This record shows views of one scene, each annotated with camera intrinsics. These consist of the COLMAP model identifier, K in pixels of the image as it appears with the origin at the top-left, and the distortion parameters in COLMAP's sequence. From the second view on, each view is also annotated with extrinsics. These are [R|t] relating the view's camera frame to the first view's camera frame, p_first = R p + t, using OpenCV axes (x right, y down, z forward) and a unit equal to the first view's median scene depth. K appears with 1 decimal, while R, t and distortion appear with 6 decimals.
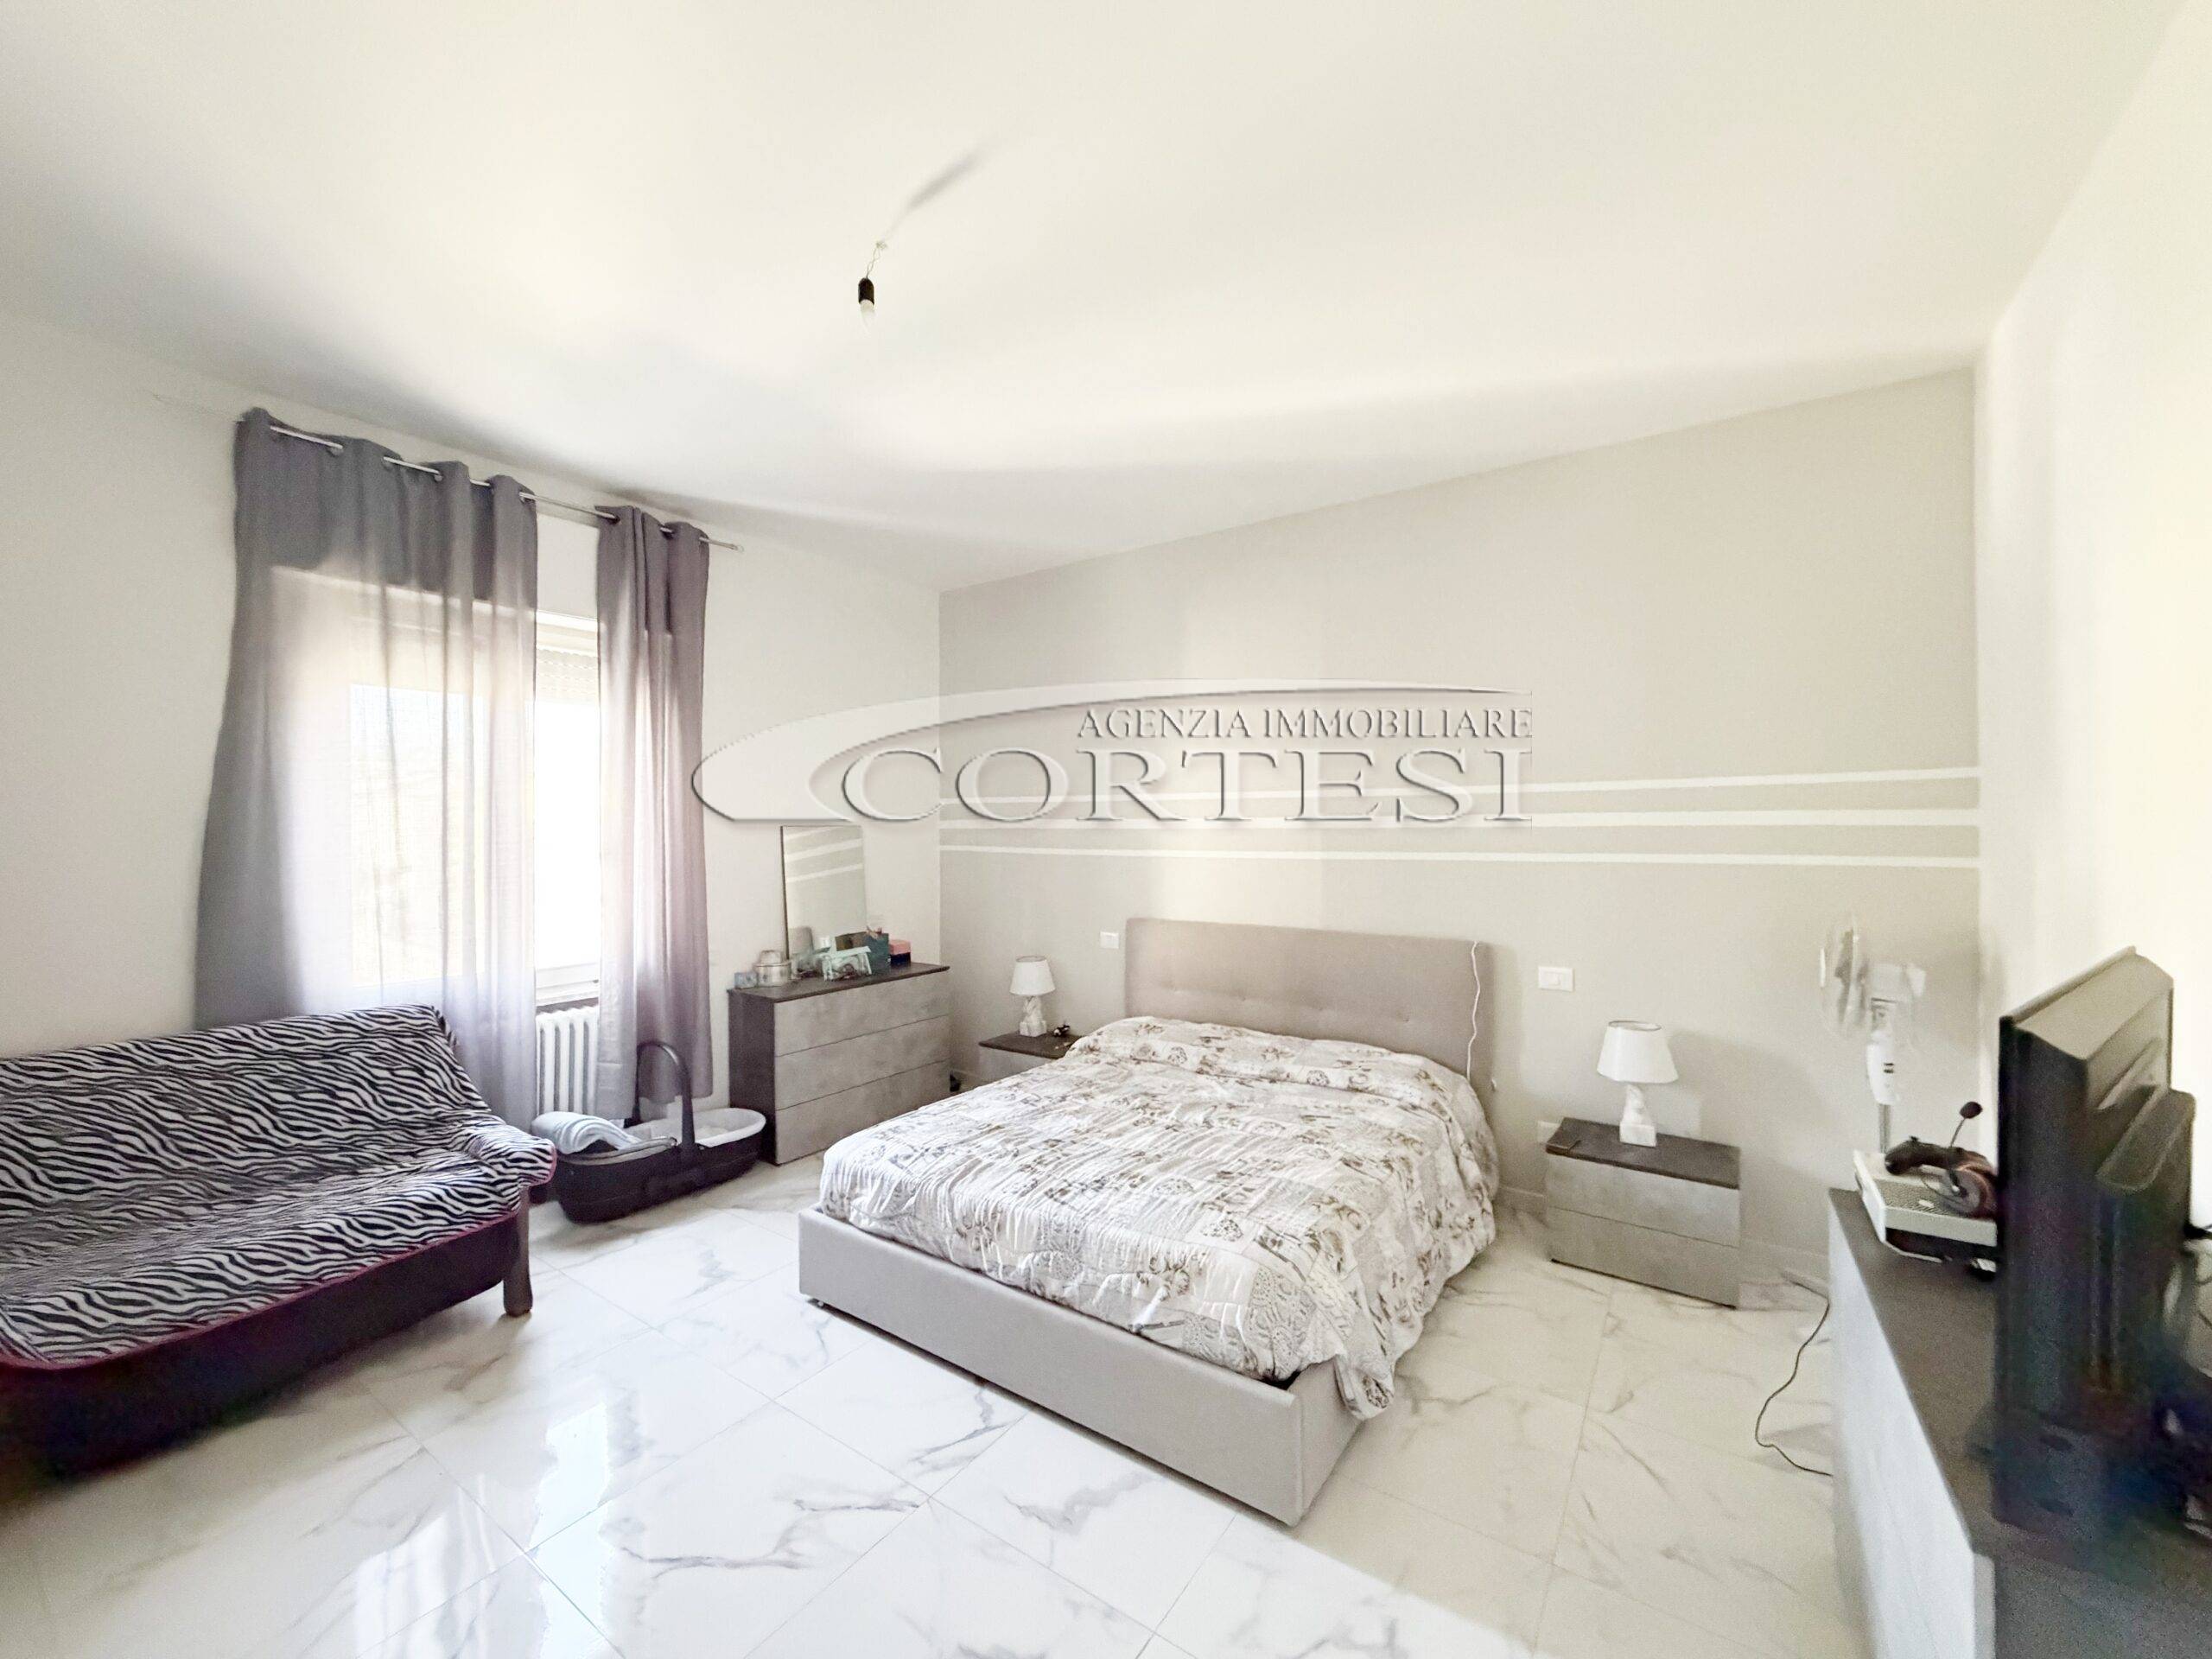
lens RADIAL K [[878.6, 0, 1101.7], [0, 878.6, 831.6], [0, 0, 1]] dist [-0.001846, 0.000728]
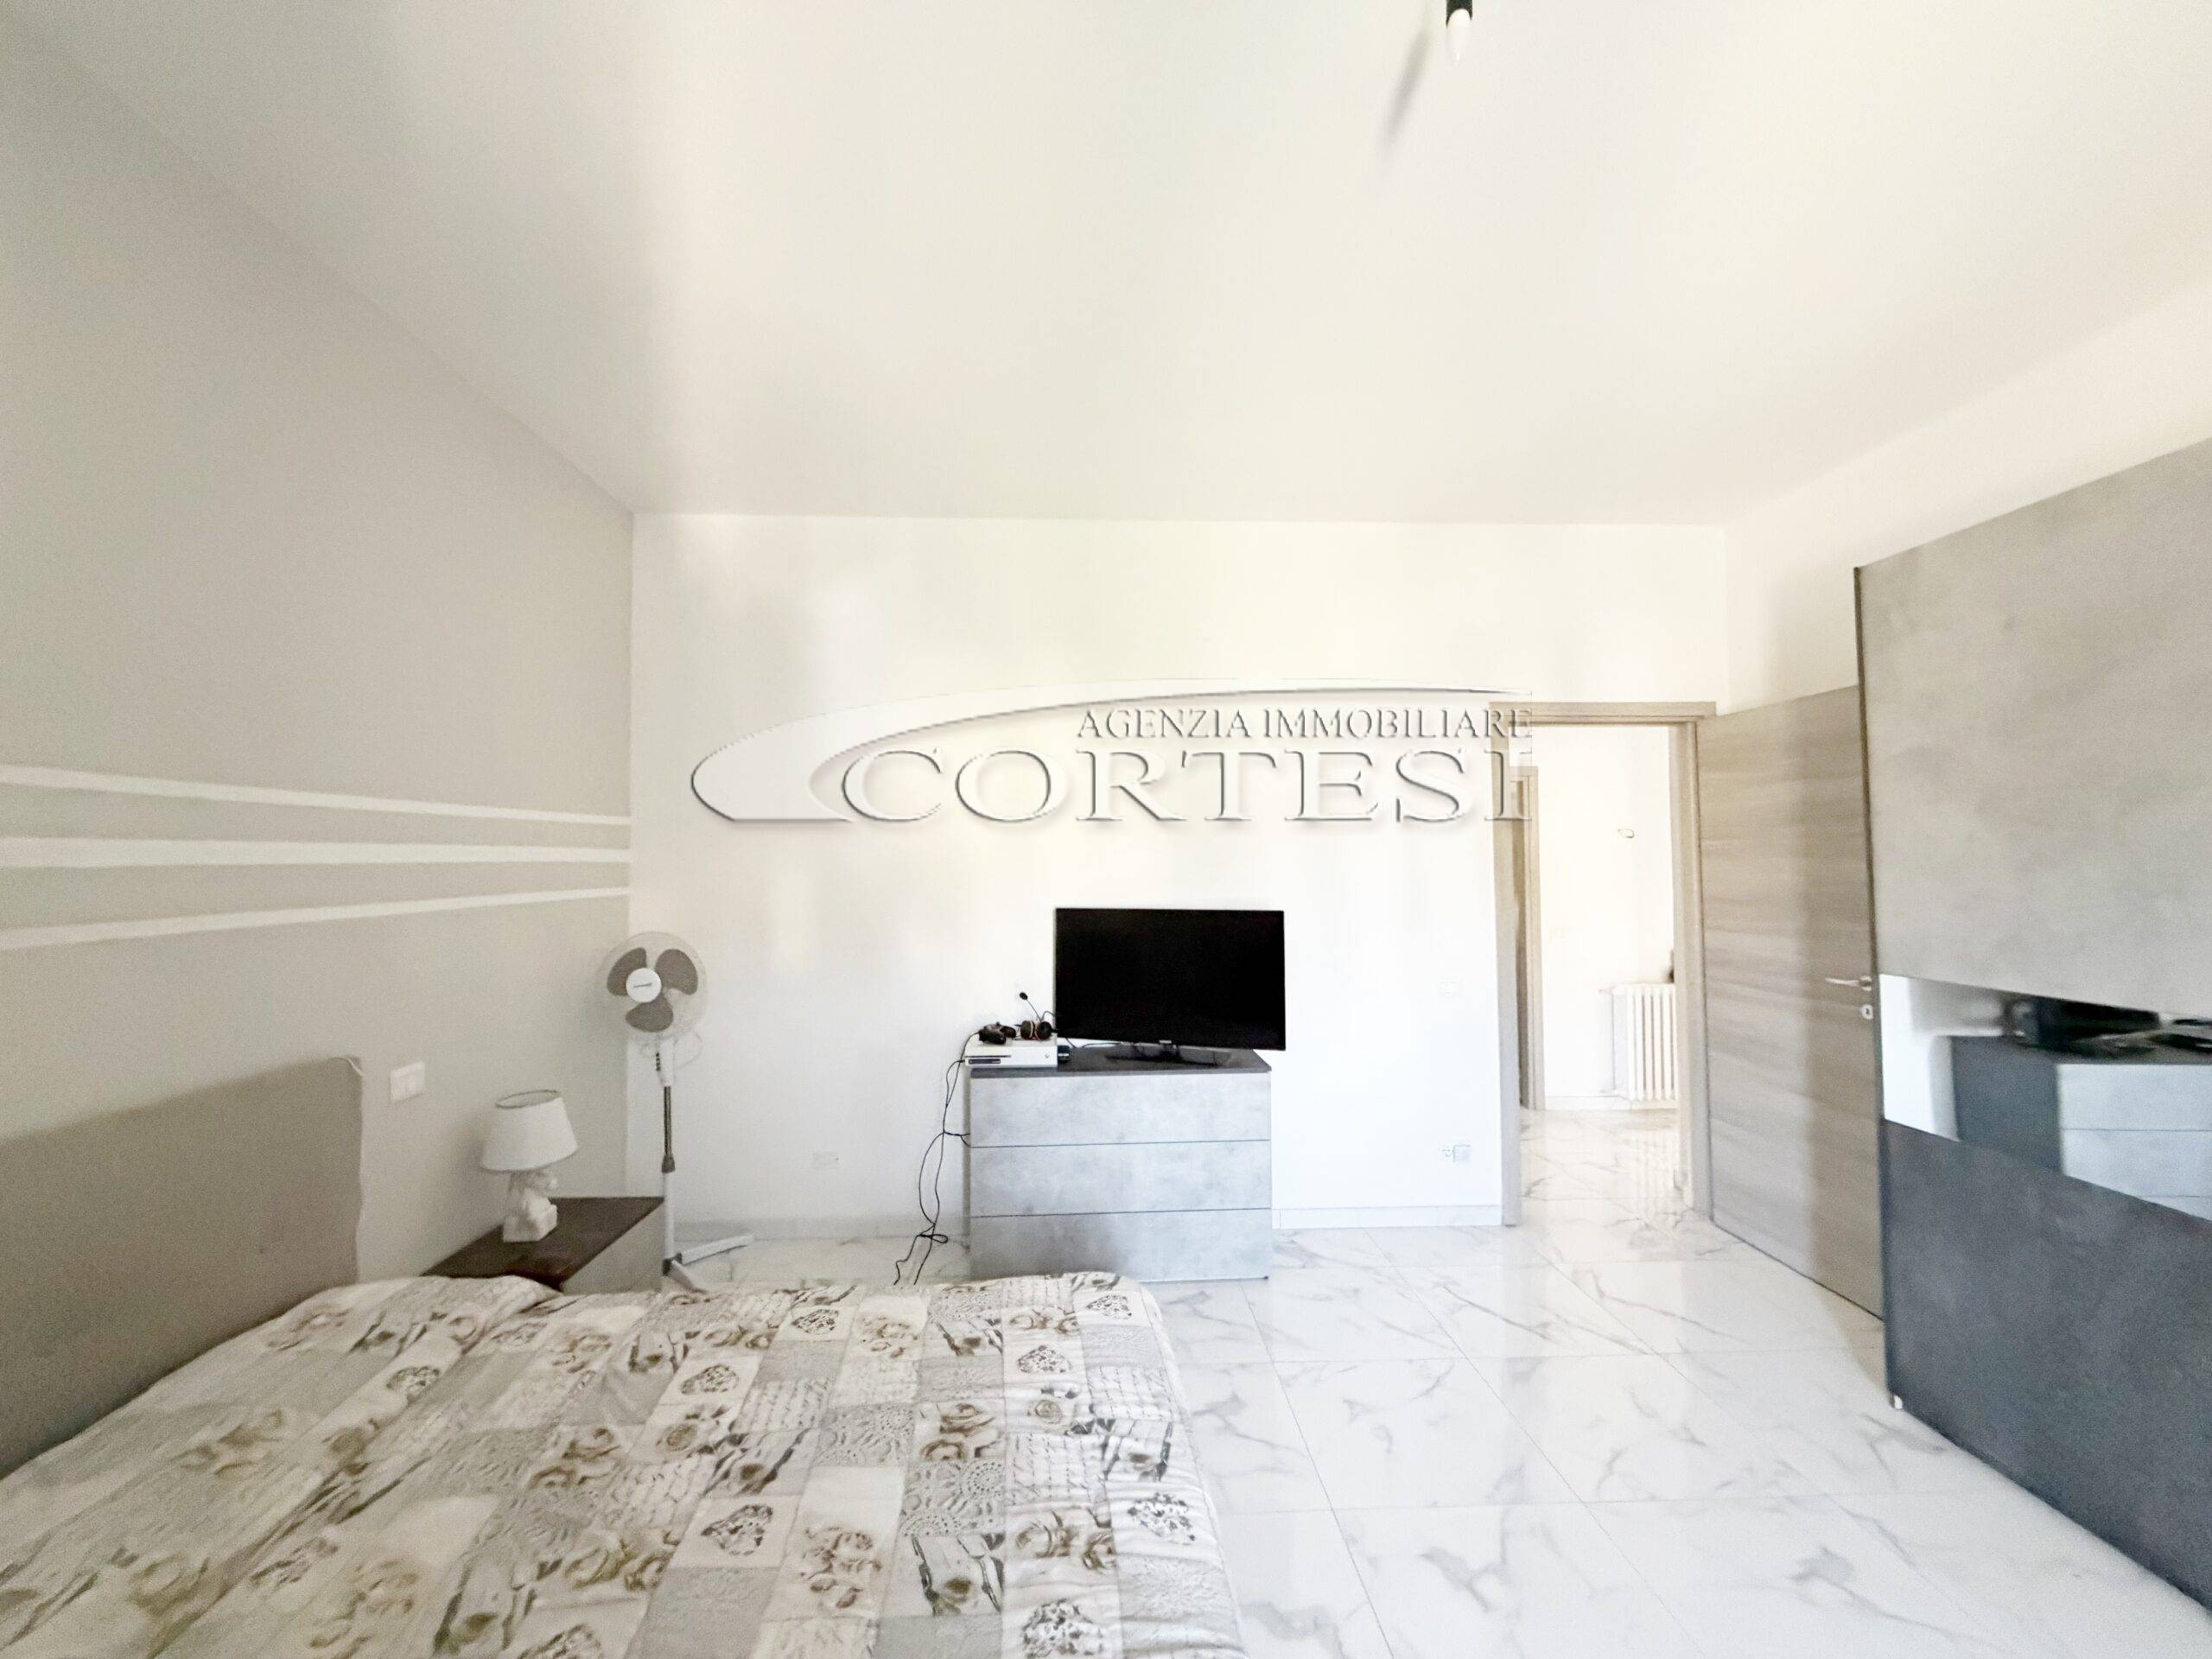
lens RADIAL K [[878.6, 0, 1099.5], [0, 878.6, 830.8], [0, 0, 1]] dist [-0.001846, 0.000728]
pose [[-0.600948, 0.032198, 0.798639, -0.399884], [0.010122, 0.999415, -0.032676, -0.003191], [-0.799224, -0.011553, -0.600922, 1.058313]]
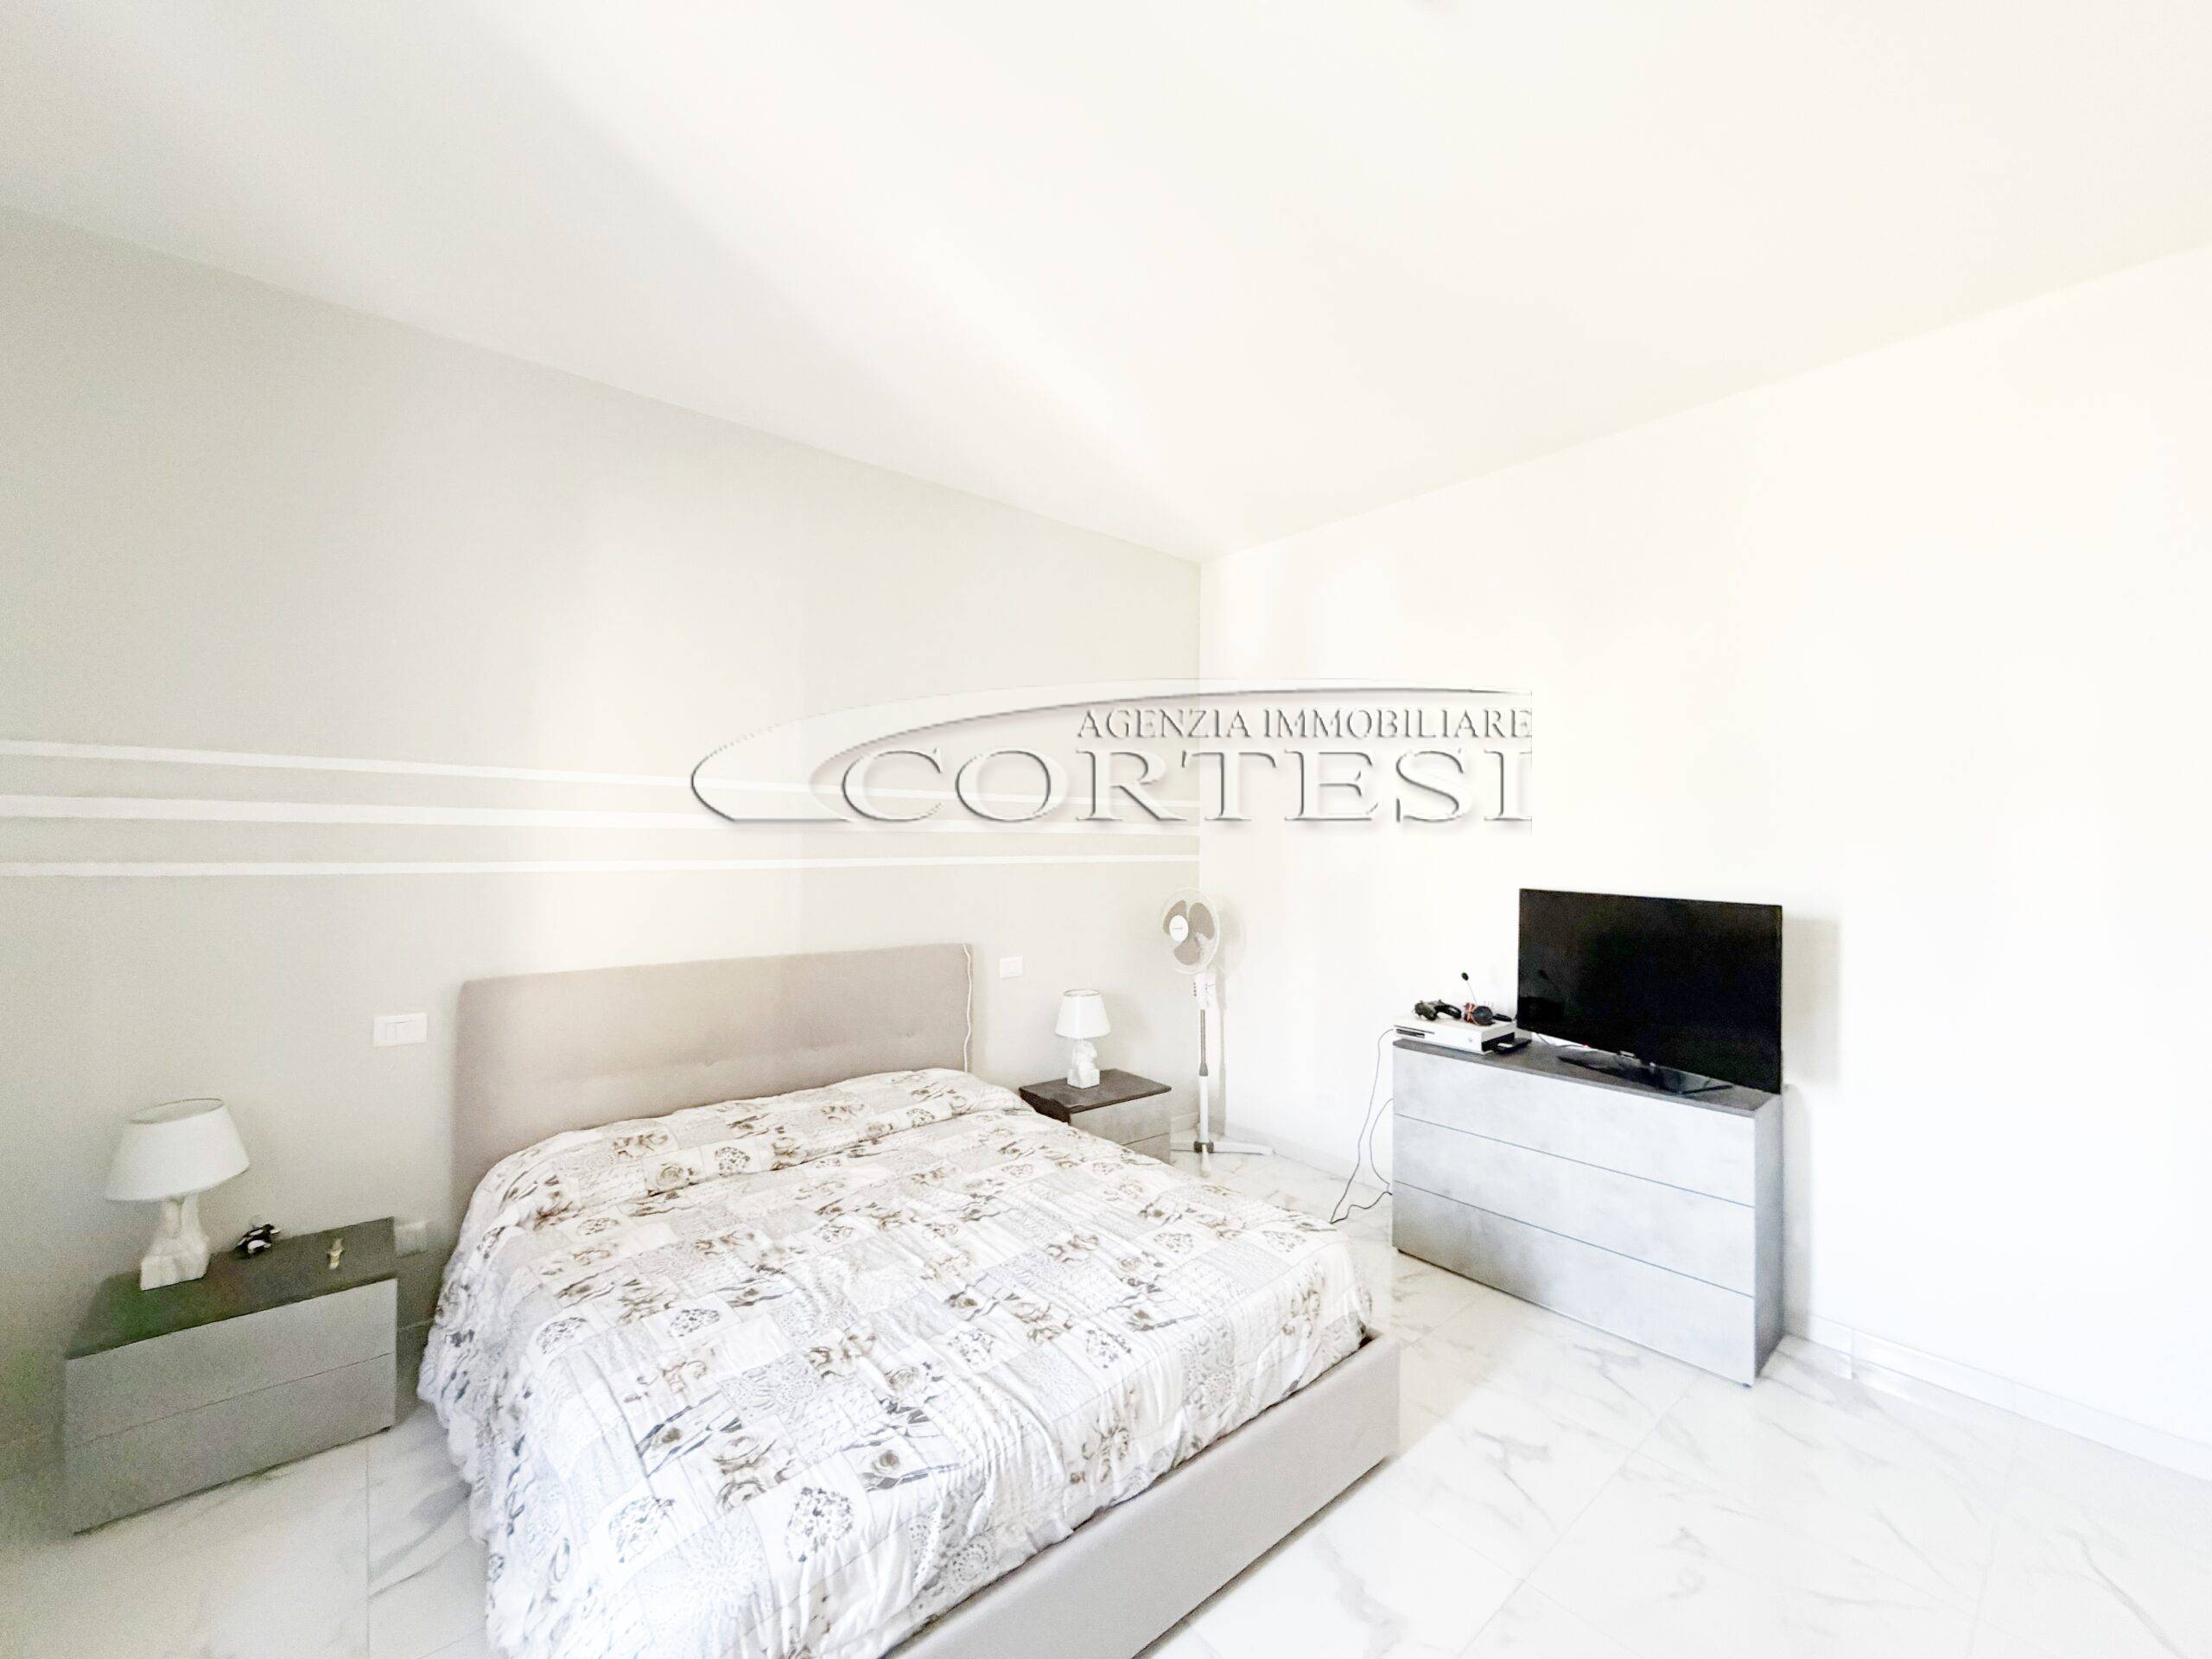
lens RADIAL K [[878.6, 0, 1102.9], [0, 878.6, 825.9], [0, 0, 1]] dist [-0.001846, 0.000728]
pose [[0.259526, 0.021791, 0.965490, -0.591981], [-0.007020, 0.999762, -0.020677, 0.008624], [-0.965711, -0.001412, 0.259617, 0.638643]]
